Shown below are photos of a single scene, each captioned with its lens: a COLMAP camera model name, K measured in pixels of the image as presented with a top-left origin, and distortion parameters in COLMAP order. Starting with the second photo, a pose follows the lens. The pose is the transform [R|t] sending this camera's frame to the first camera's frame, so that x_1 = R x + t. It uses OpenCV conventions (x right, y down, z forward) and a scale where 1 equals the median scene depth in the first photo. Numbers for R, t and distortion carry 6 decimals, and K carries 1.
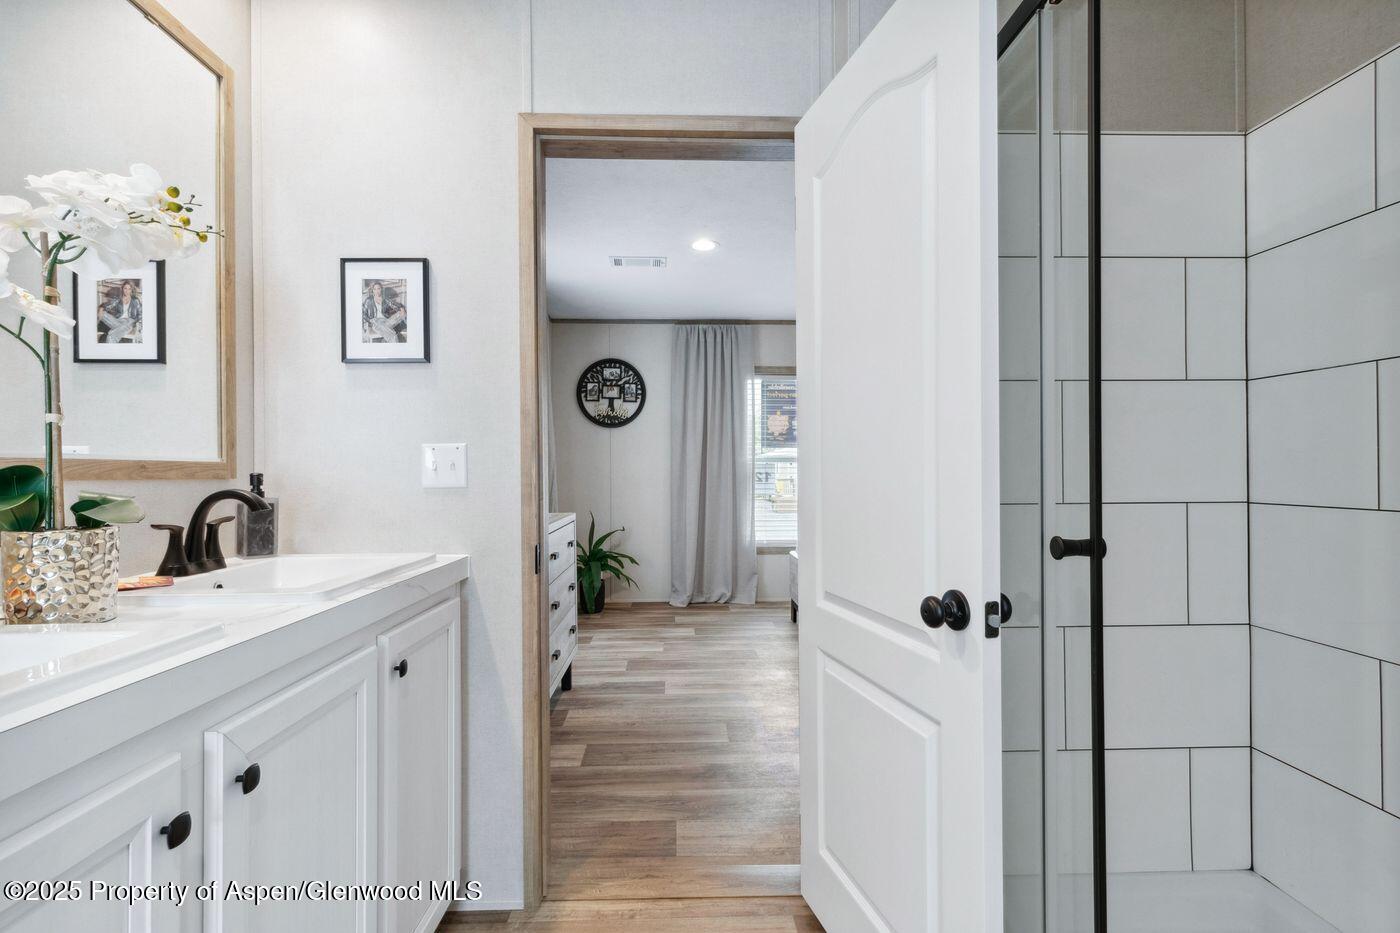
lens RADIAL K [[652.4, 0, 698.2], [0, 652.4, 469.3], [0, 0, 1]] dist [0.002720, 0.002025]
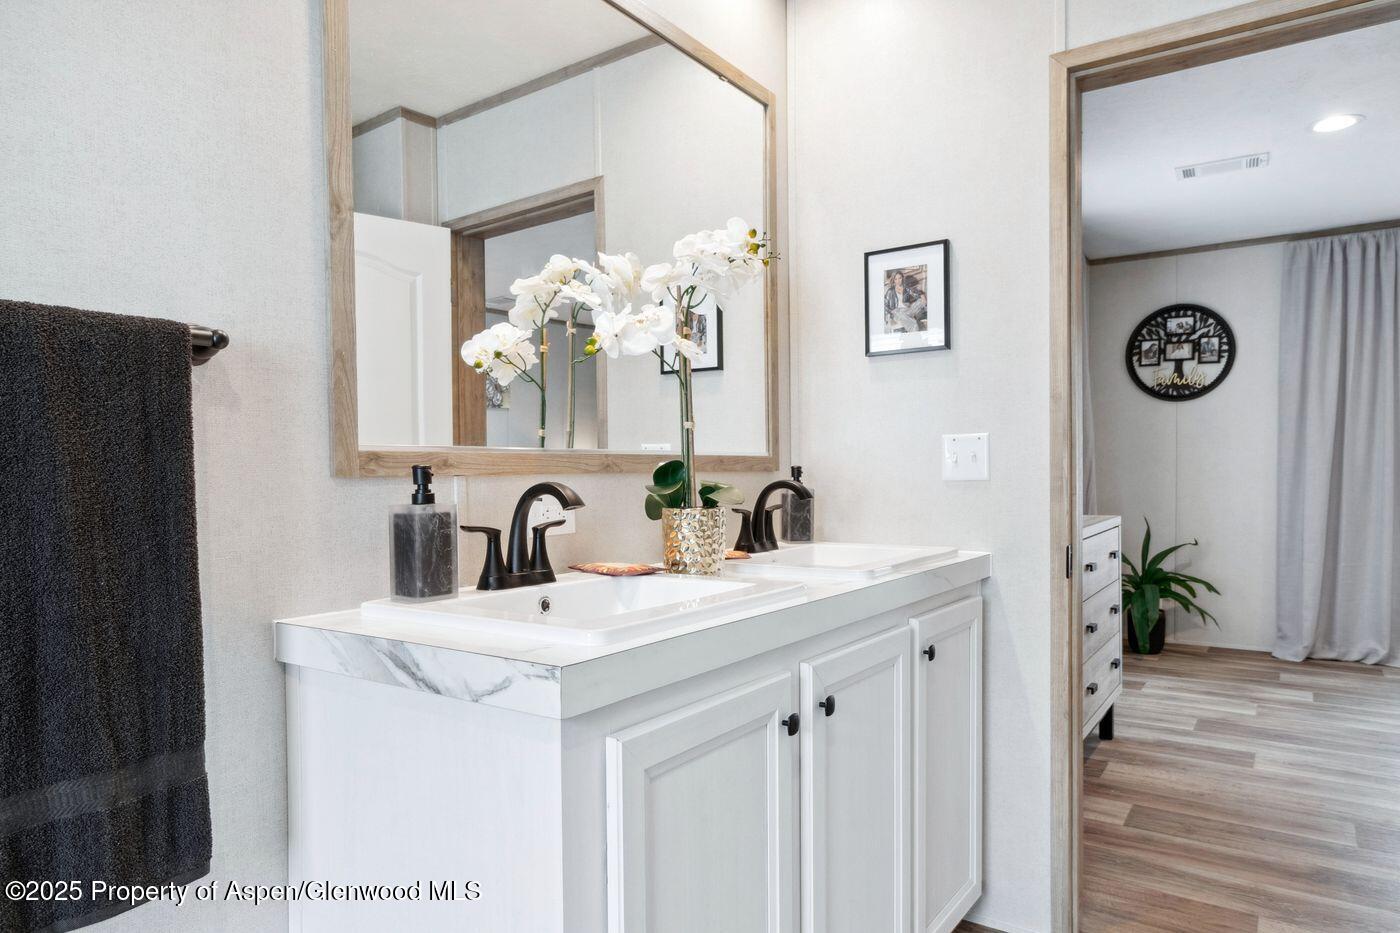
lens RADIAL K [[835.9, 0, 700.5], [0, 835.9, 490.6], [0, 0, 1]] dist [-0.000598, 0.003782]
pose [[0.792481, 0.013916, -0.609738, 0.045946], [0.007865, 0.999423, 0.033032, 0.000016], [0.609846, -0.030973, 0.791914, -0.192579]]
